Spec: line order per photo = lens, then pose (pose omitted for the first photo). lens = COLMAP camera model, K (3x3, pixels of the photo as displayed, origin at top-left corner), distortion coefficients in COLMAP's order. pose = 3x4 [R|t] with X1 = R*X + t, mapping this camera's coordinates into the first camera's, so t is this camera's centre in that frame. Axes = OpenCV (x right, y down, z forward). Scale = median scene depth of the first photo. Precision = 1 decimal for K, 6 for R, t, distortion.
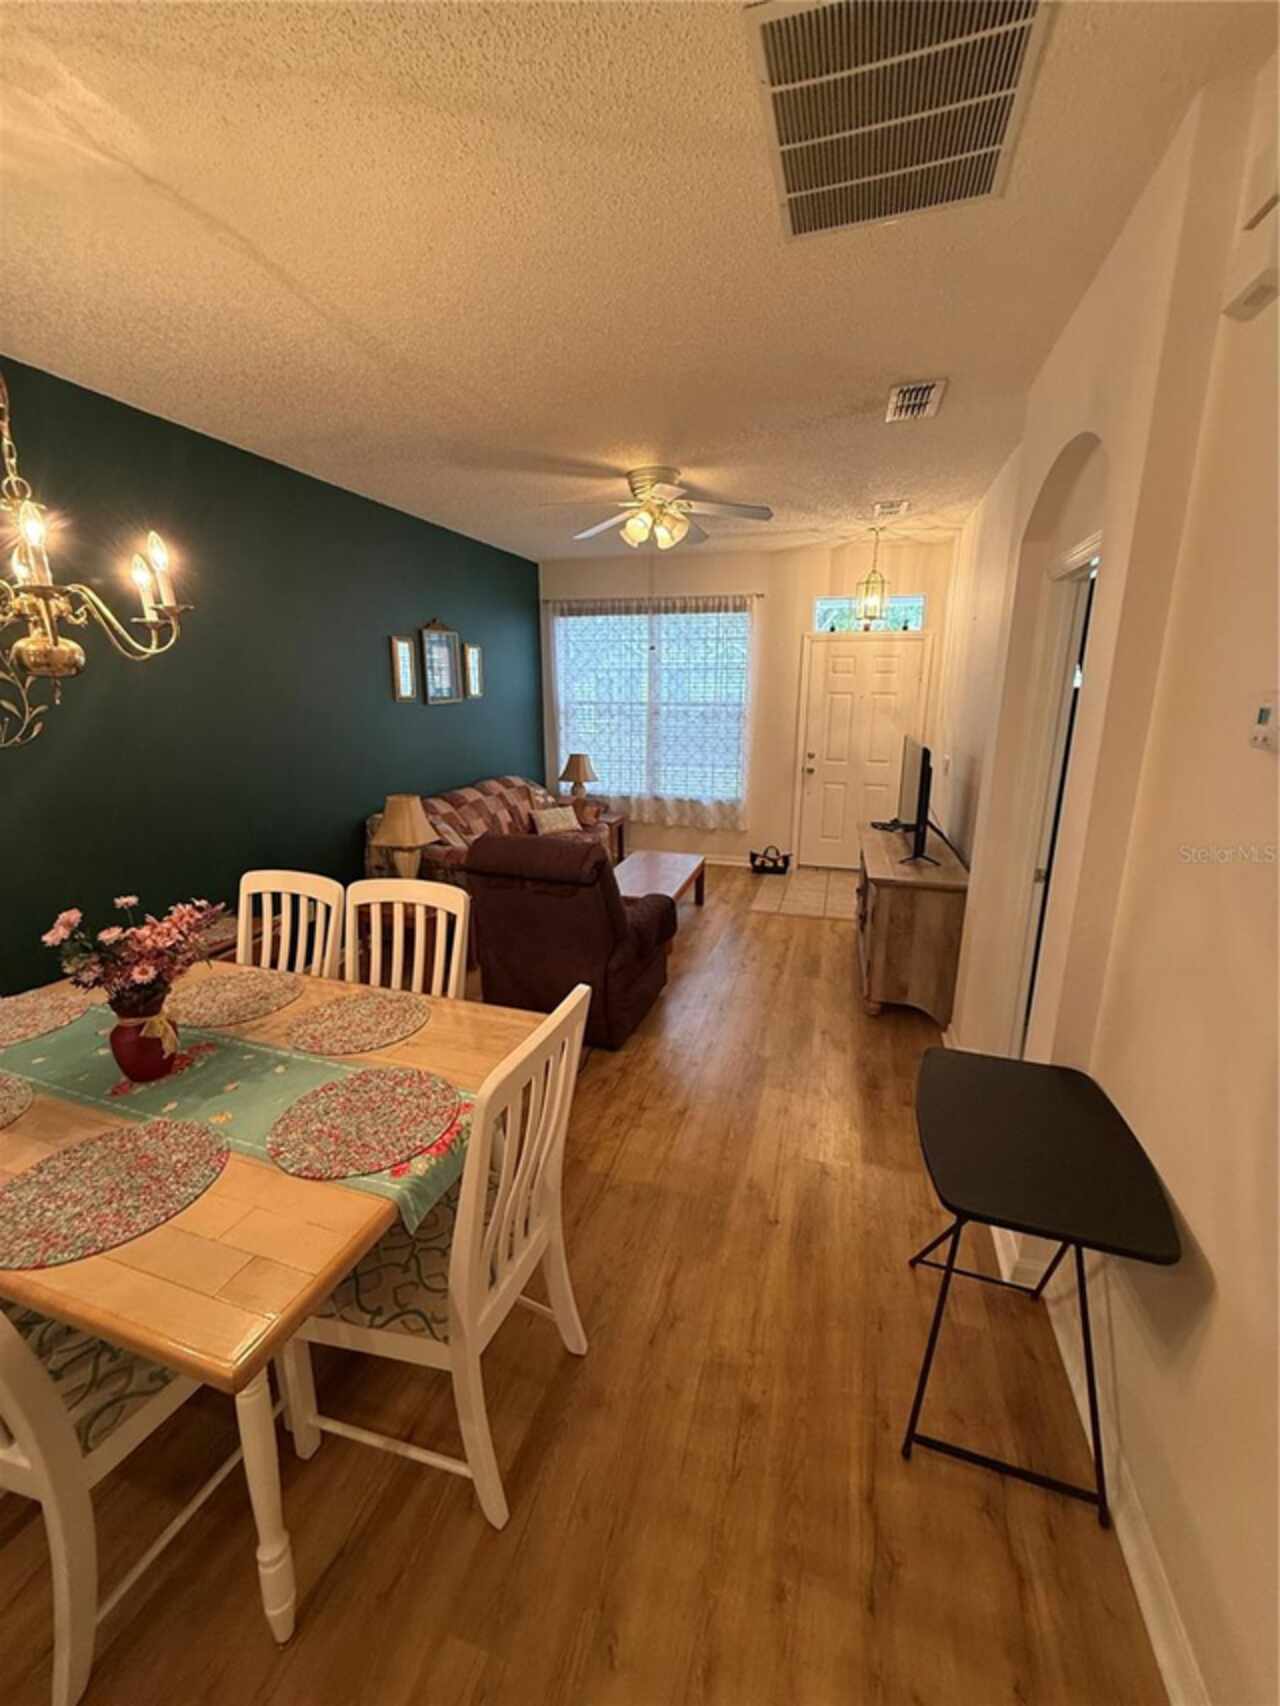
lens RADIAL K [[694.1, 0, 637.8], [0, 694.1, 846.6], [0, 0, 1]] dist [0.001888, 0.000174]
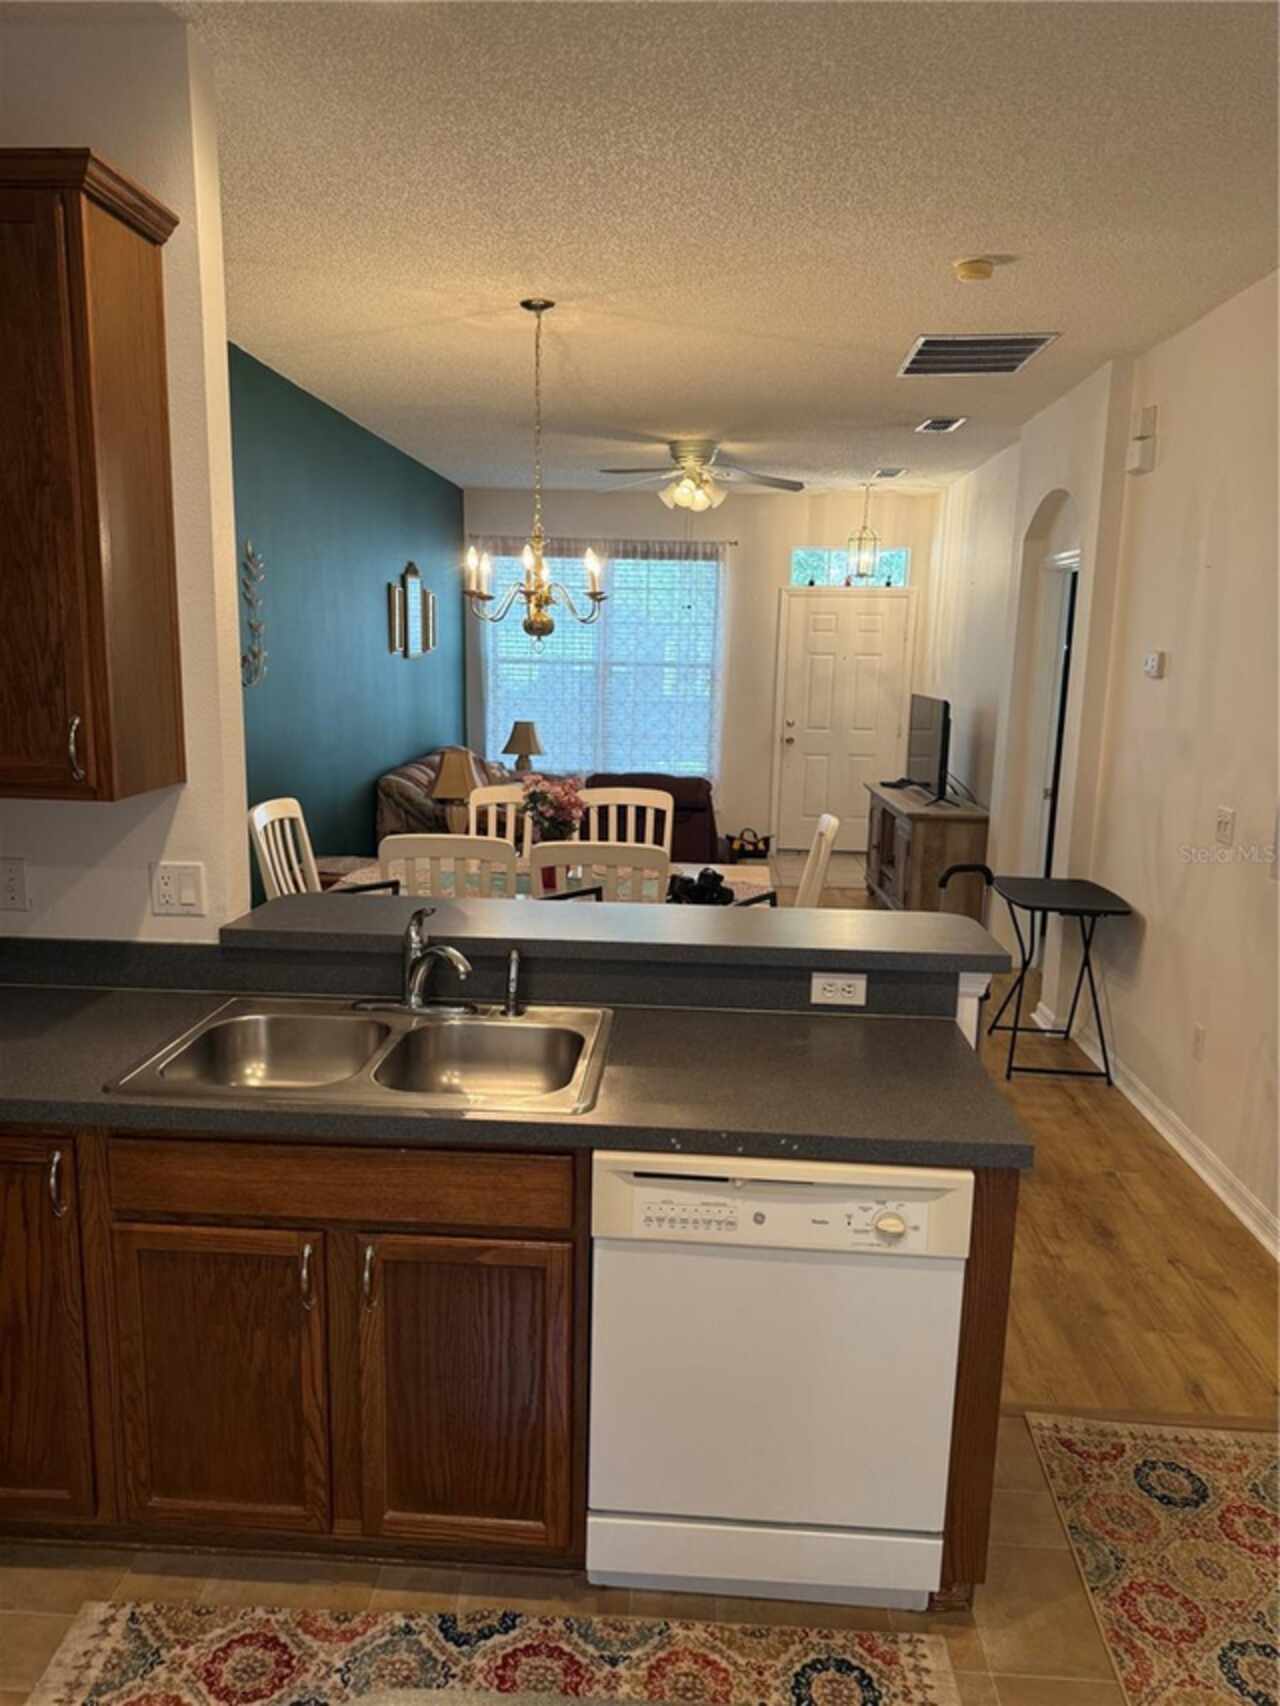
lens RADIAL K [[1211.1, 0, 642.2], [0, 1211.1, 857.4], [0, 0, 1]] dist [0.117330, -0.174305]
pose [[0.971055, -0.023051, 0.237743, -0.999455], [0.035193, 0.998277, -0.046952, 0.346183], [-0.236251, 0.053960, 0.970193, -1.469137]]
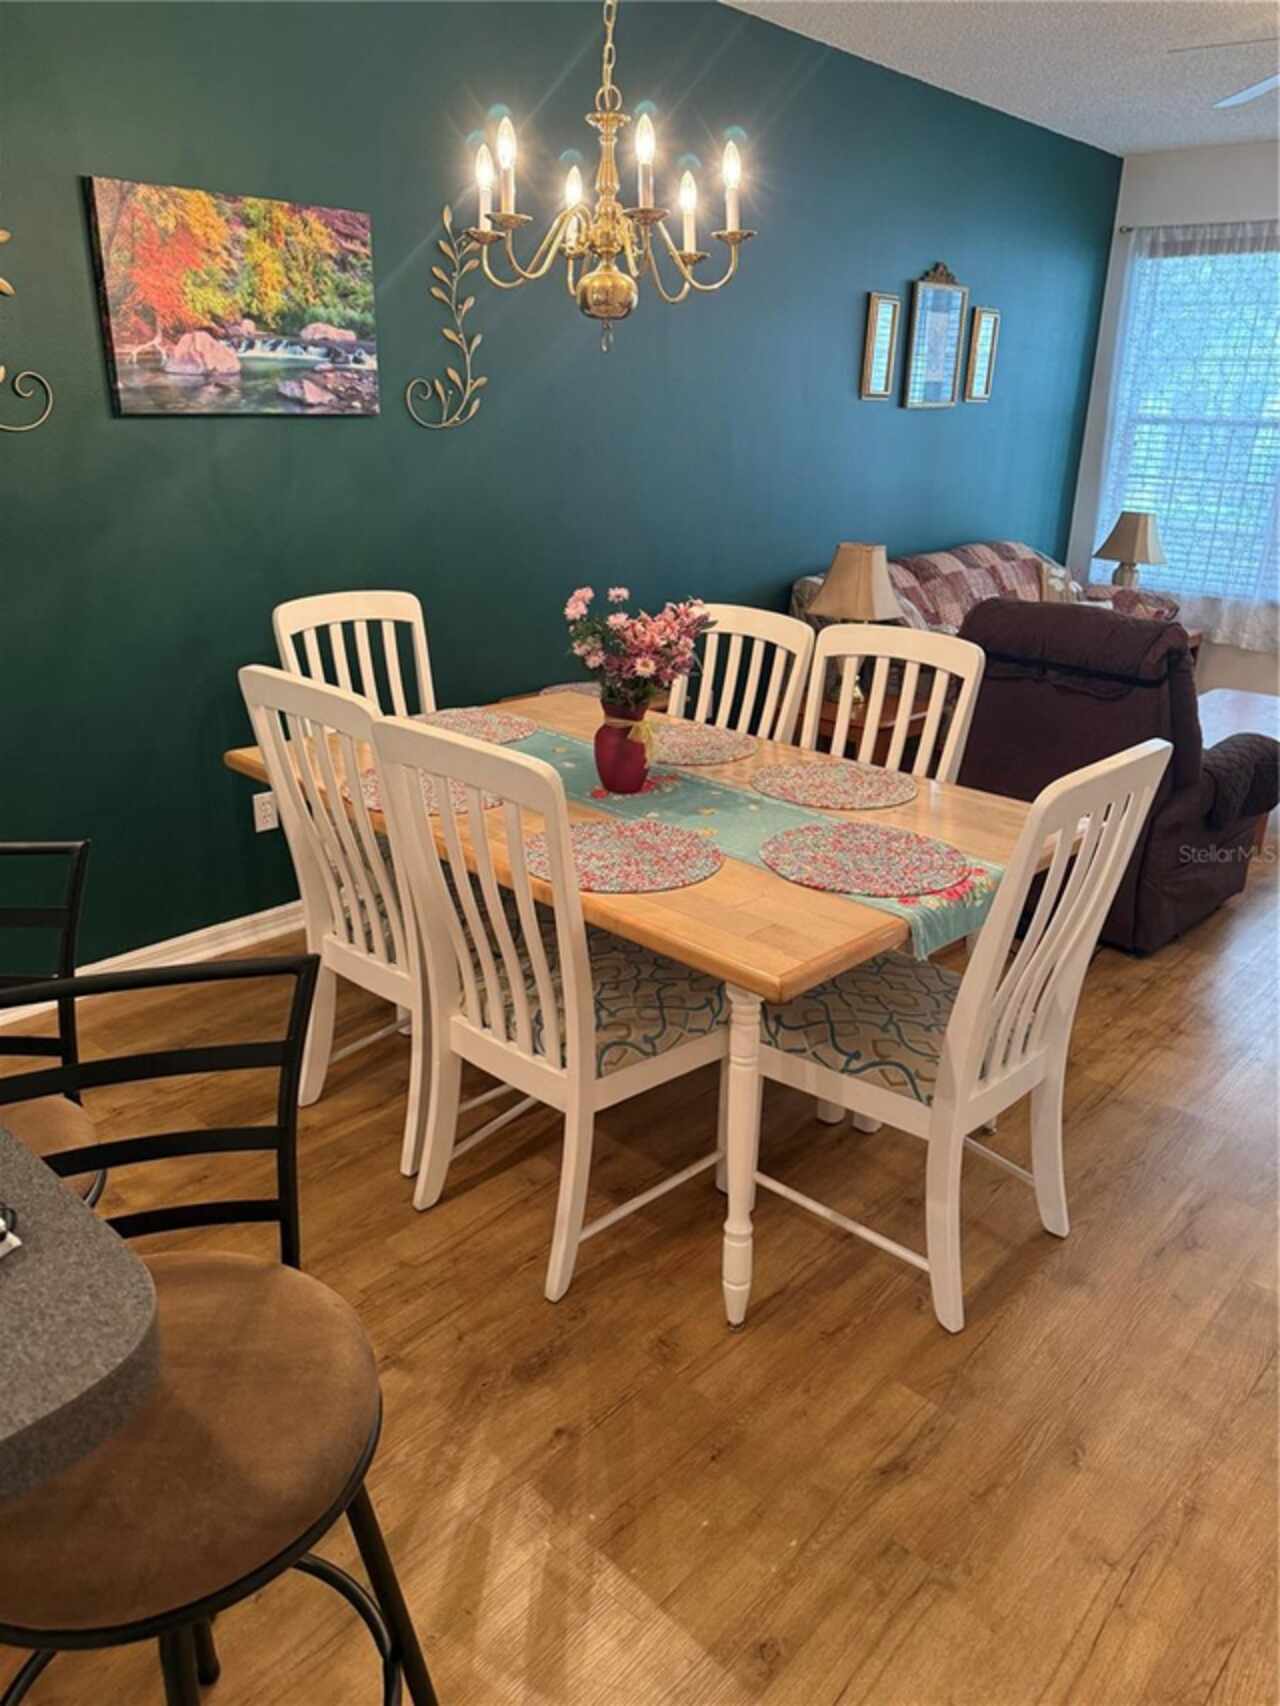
lens RADIAL K [[1211.1, 0, 642.2], [0, 1211.1, 857.4], [0, 0, 1]] dist [0.117330, -0.174305]
pose [[0.904250, 0.170688, -0.391404, -0.032500], [-0.120722, 0.981427, 0.149091, 0.145011], [0.409582, -0.087564, 0.908061, -0.363044]]
